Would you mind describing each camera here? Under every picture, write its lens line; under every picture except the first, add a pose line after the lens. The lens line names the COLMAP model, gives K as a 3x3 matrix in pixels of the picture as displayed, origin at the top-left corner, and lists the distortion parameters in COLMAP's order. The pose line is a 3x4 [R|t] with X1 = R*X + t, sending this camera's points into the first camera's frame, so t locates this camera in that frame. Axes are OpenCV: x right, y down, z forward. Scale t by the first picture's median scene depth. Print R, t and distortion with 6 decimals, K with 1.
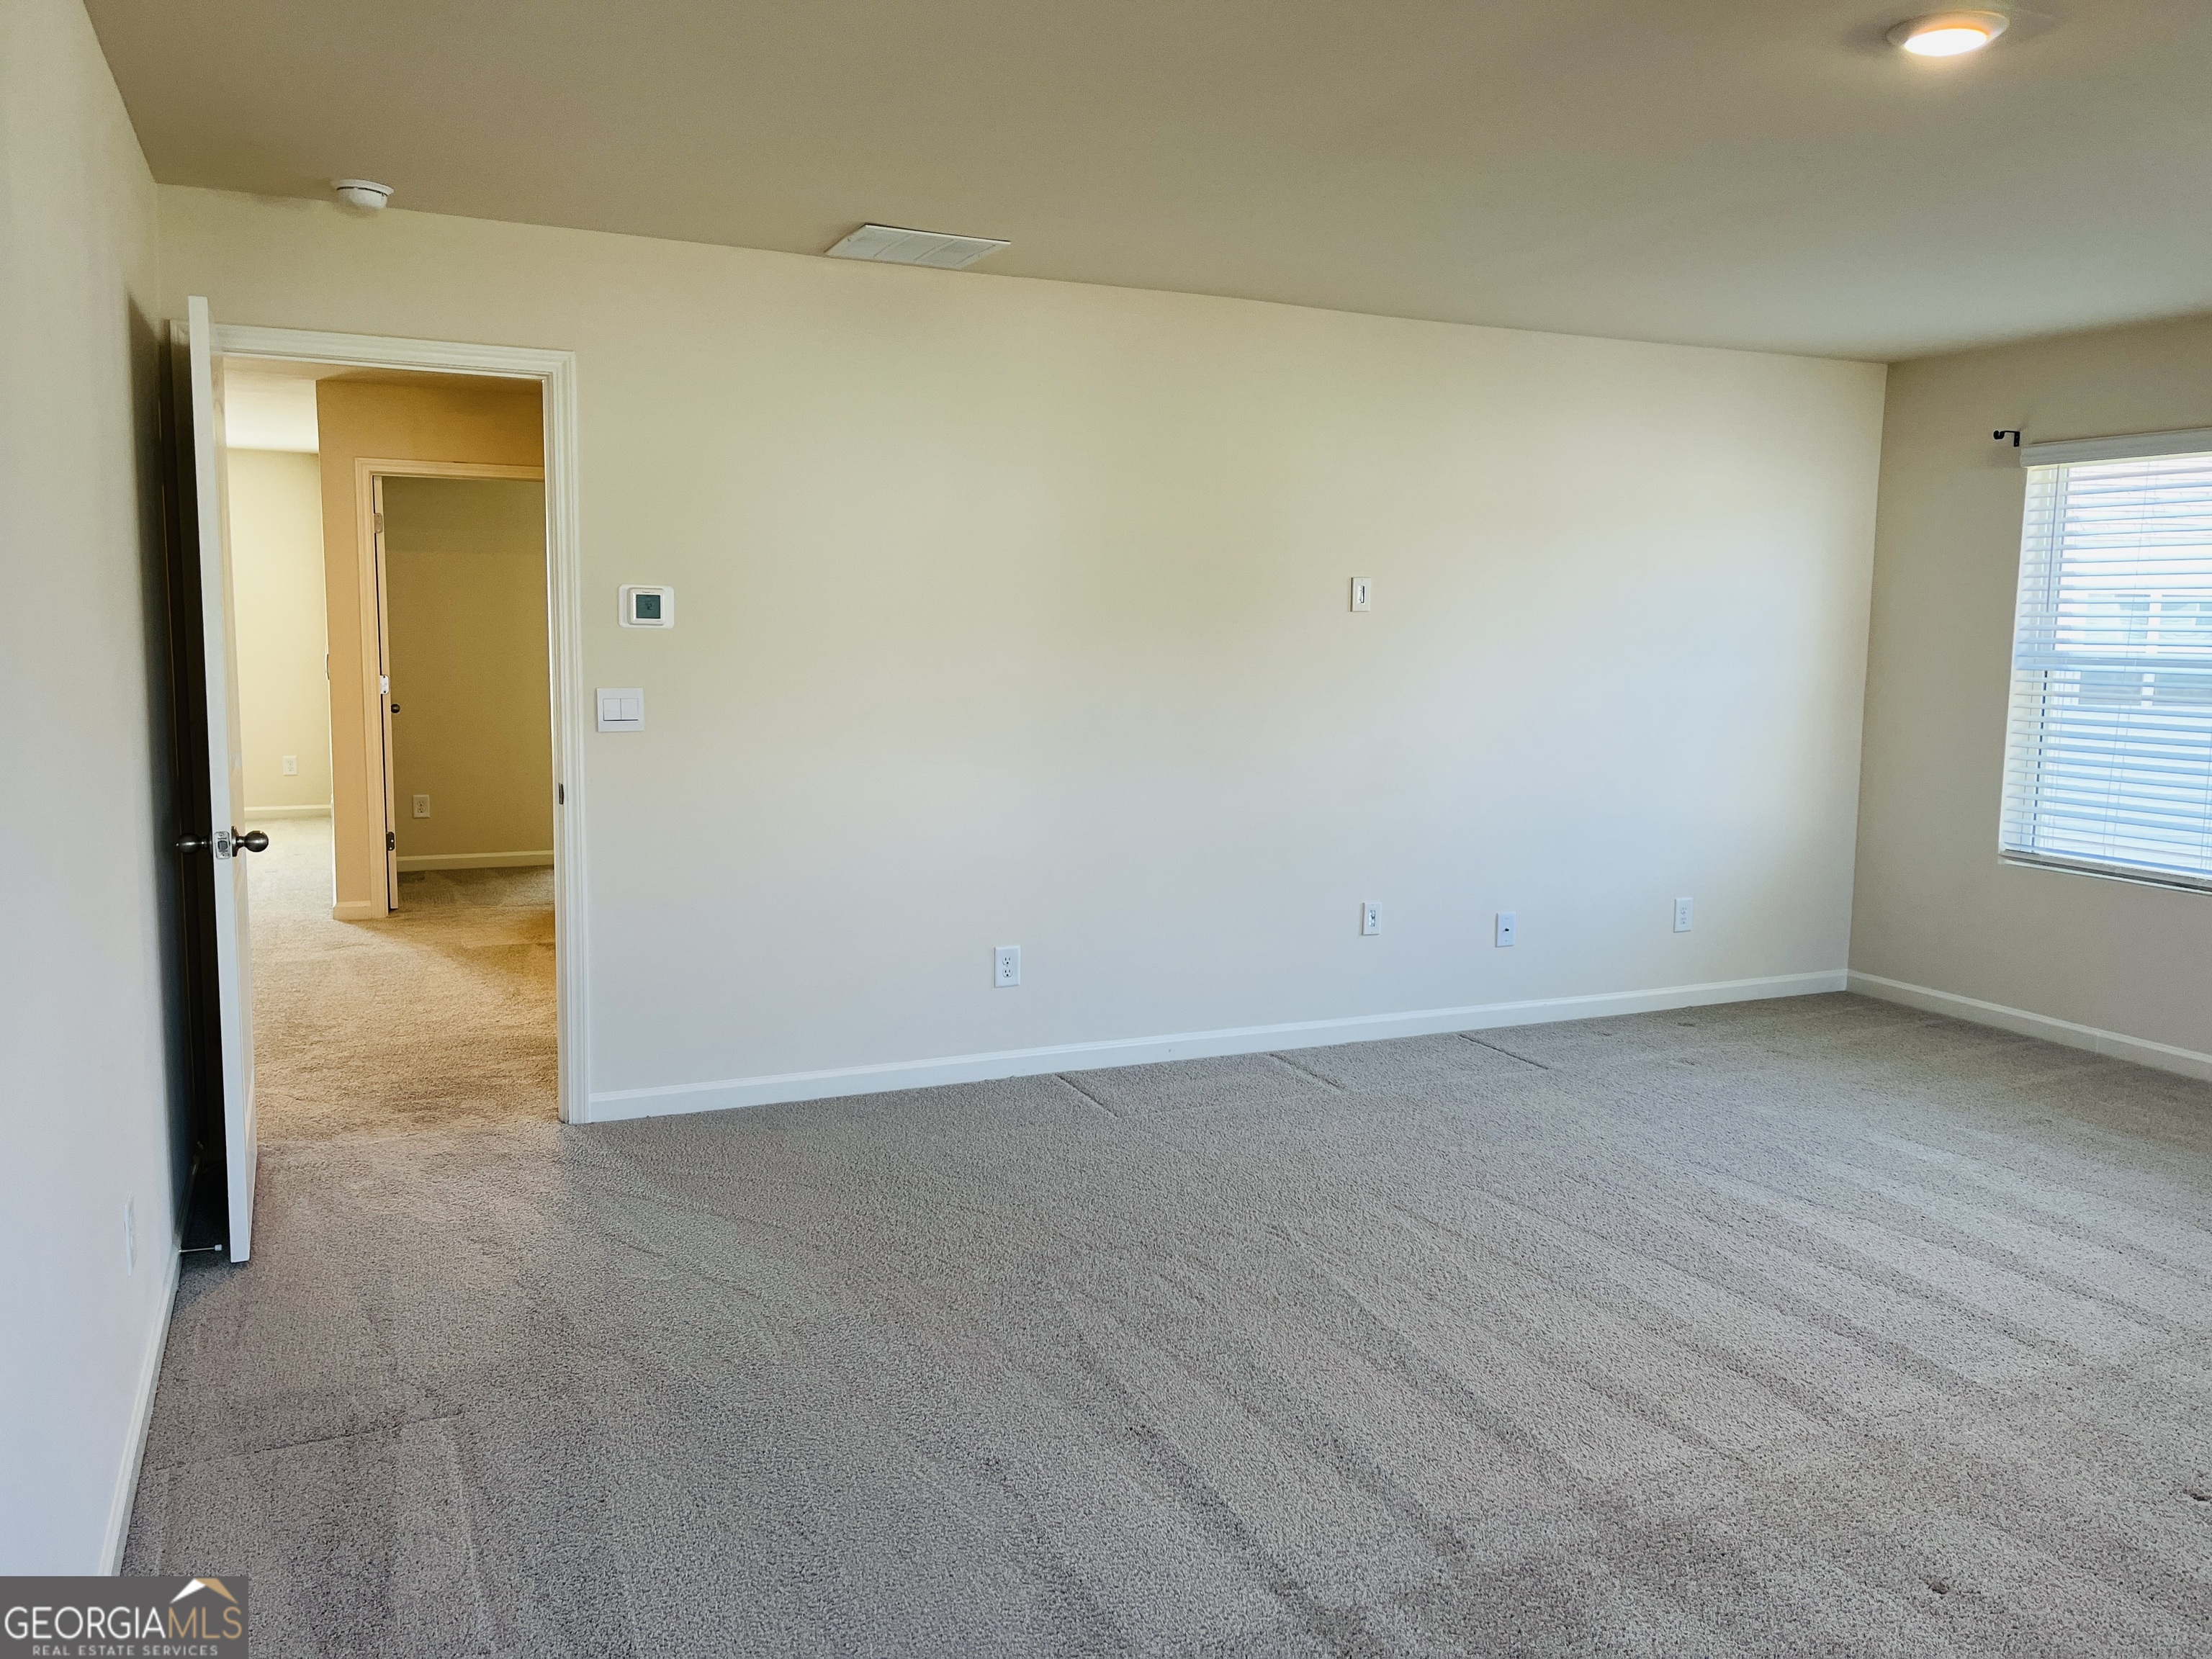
lens RADIAL K [[1661.7, 0, 1106.0], [0, 1661.7, 829.5], [0, 0, 1]] dist [0.024356, -0.010038]
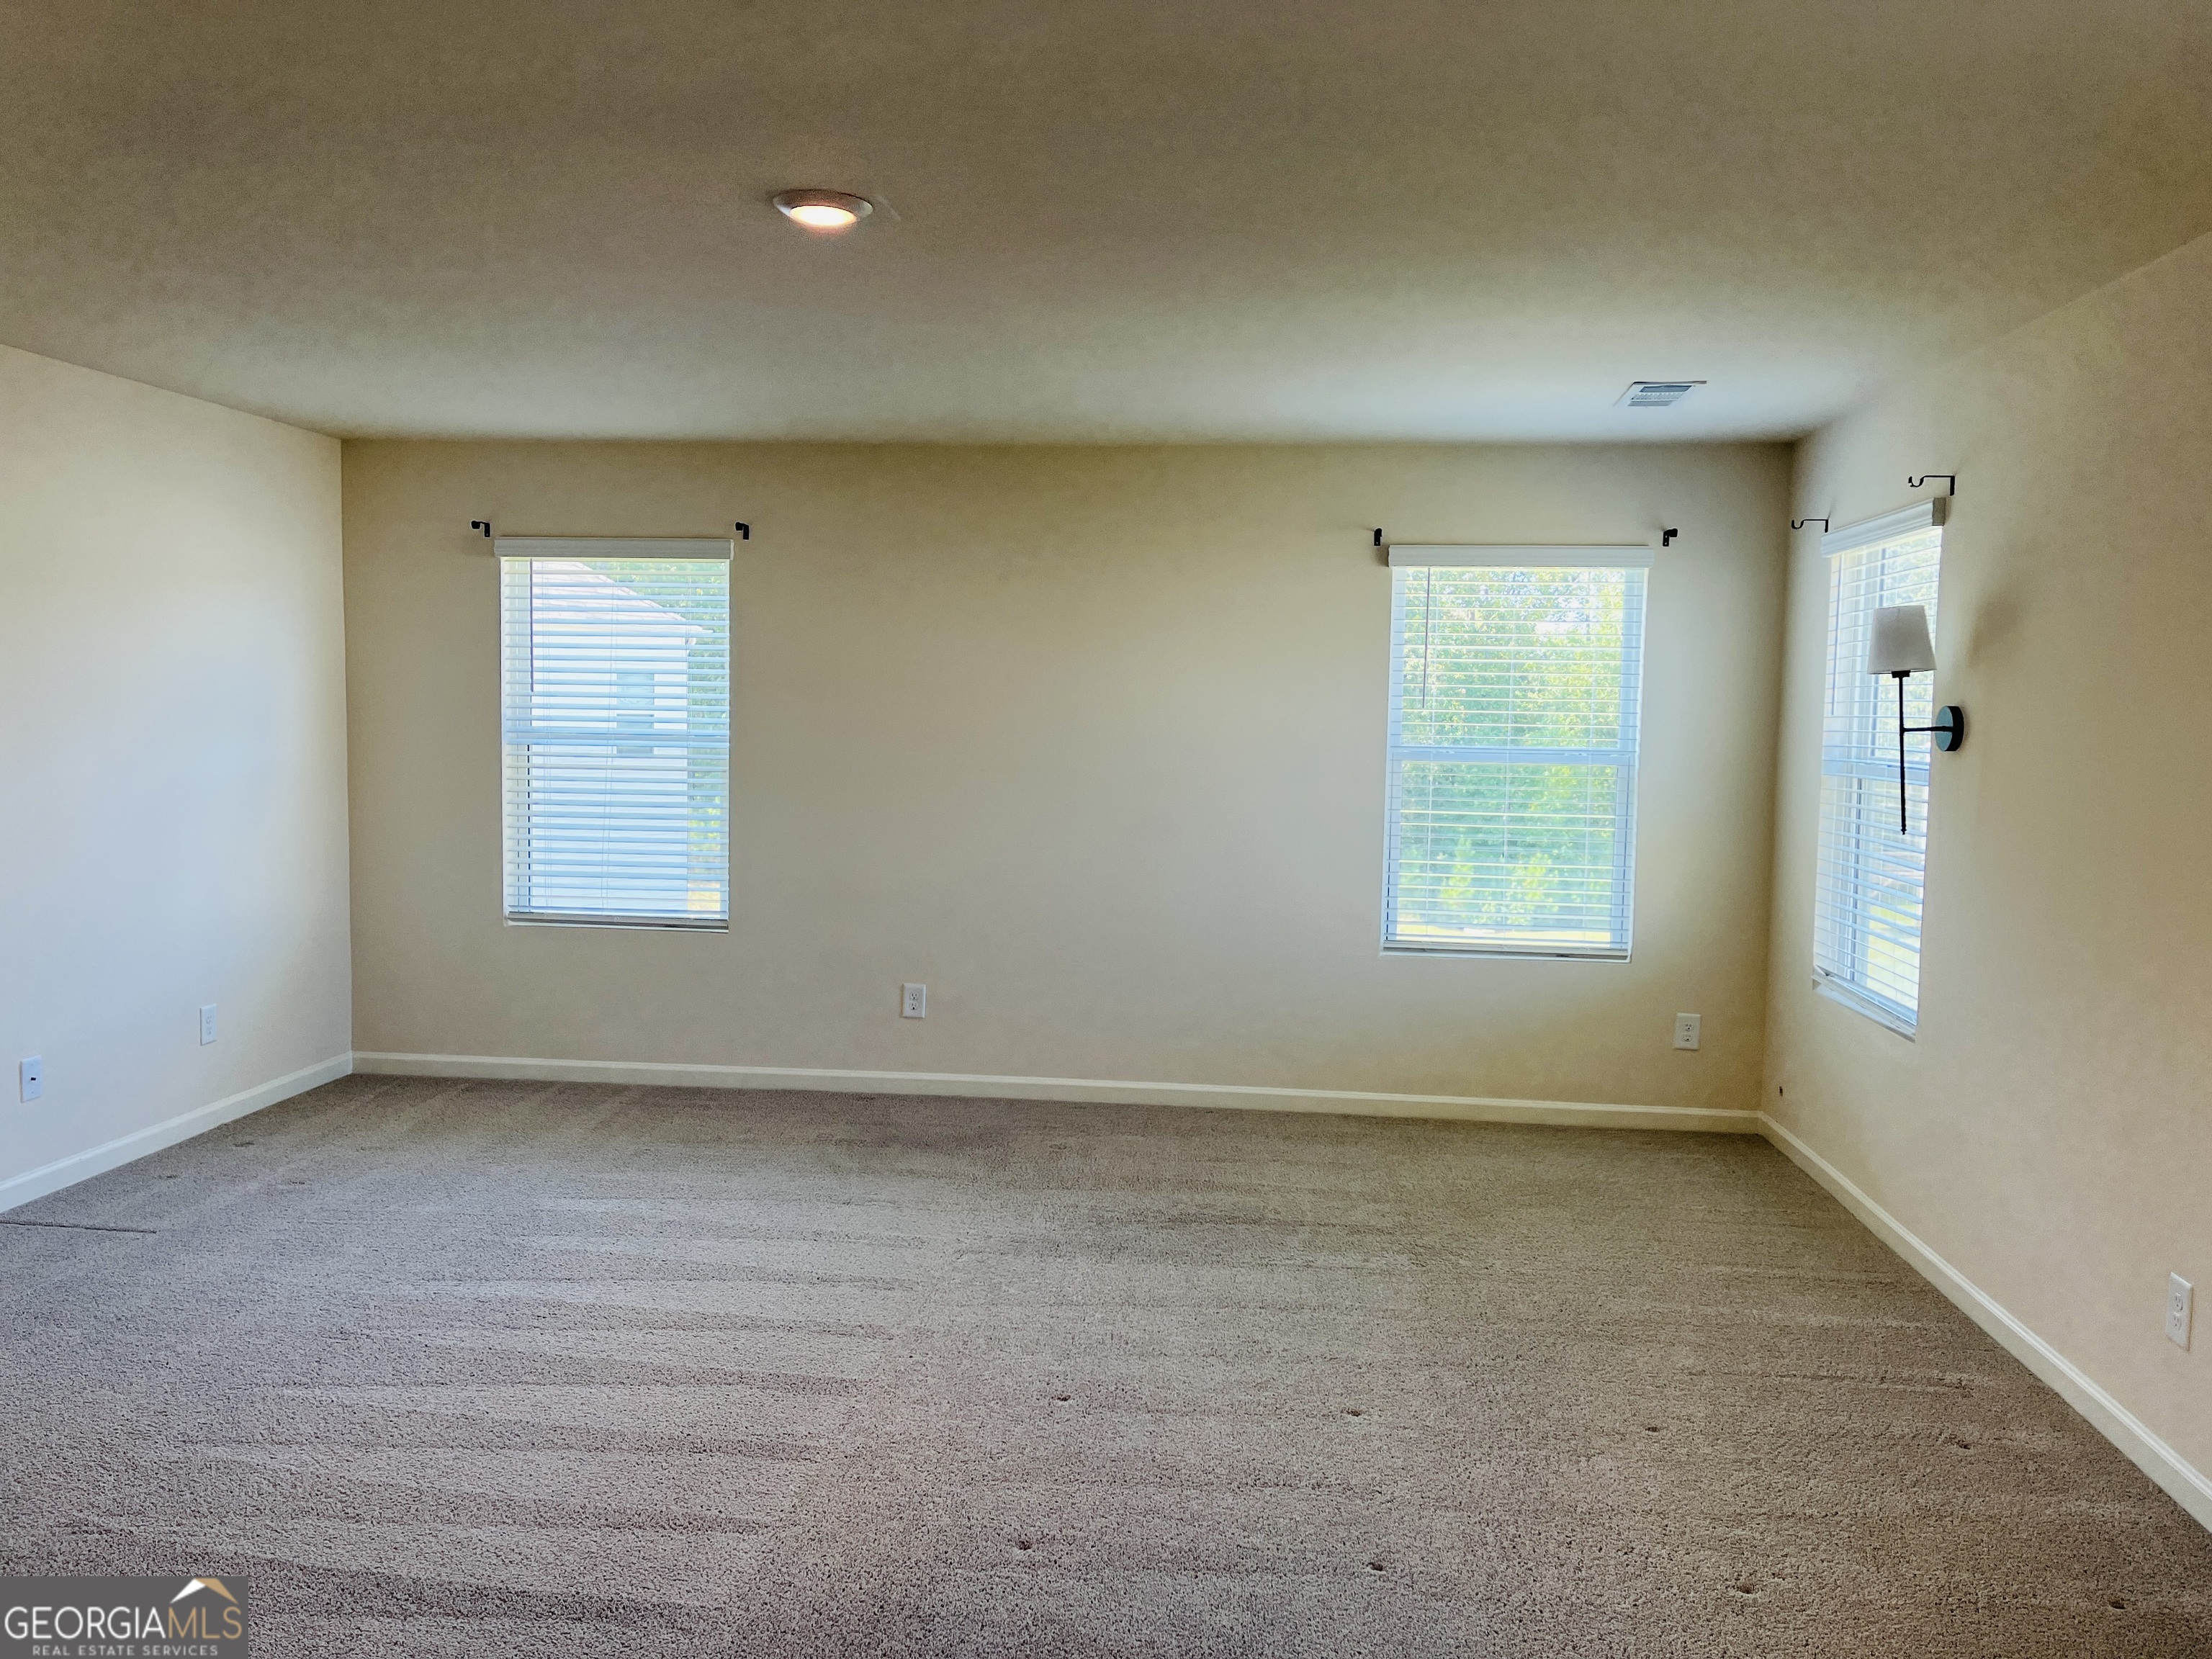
lens RADIAL K [[1654.8, 0, 1106.0], [0, 1654.8, 829.5], [0, 0, 1]] dist [0.059408, -0.000320]
pose [[0.522195, -0.064780, 0.850363, -0.236351], [0.093667, 0.995435, 0.018312, -0.034636], [-0.847667, 0.070088, 0.525878, 0.159321]]
